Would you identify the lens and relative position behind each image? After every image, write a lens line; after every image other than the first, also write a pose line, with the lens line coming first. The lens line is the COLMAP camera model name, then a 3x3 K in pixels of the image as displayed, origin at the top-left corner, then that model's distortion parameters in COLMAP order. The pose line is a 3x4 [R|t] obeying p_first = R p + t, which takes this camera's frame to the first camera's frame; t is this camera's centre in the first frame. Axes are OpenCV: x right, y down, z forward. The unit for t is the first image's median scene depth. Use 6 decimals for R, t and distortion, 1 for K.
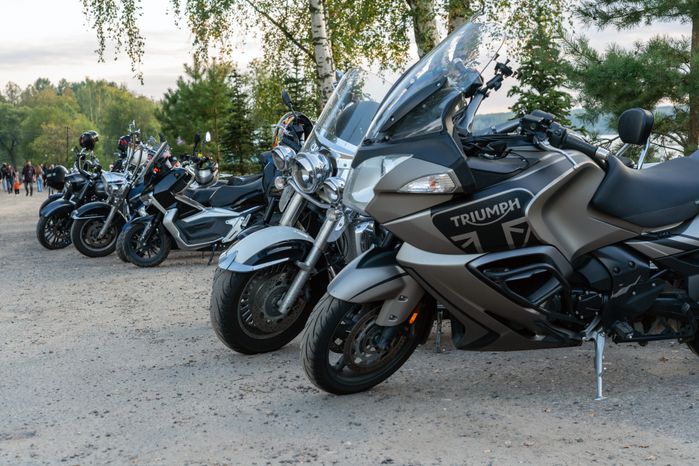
lens RADIAL K [[1215.3, 0, 349.1], [0, 1215.3, 233.5], [0, 0, 1]] dist [0.045168, 0.000000]
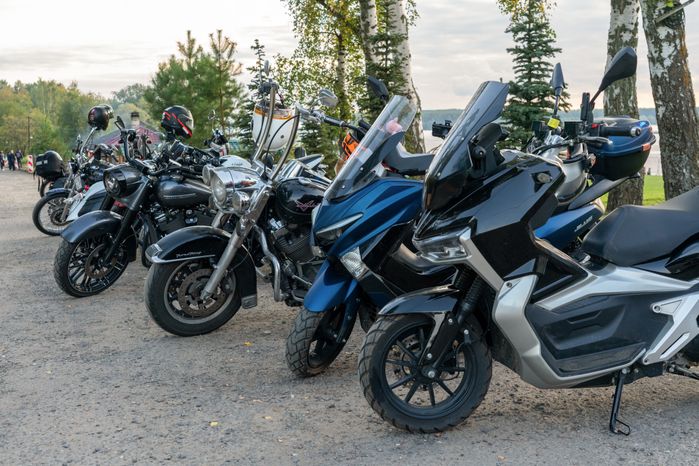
lens RADIAL K [[918.1, 0, 350.2], [0, 918.1, 231.6], [0, 0, 1]] dist [0.024739, 0.000000]
pose [[0.993319, -0.006526, 0.115220, -0.168977], [0.003024, 0.999529, 0.030543, -0.030885], [-0.115365, -0.029991, 0.992870, 0.561812]]
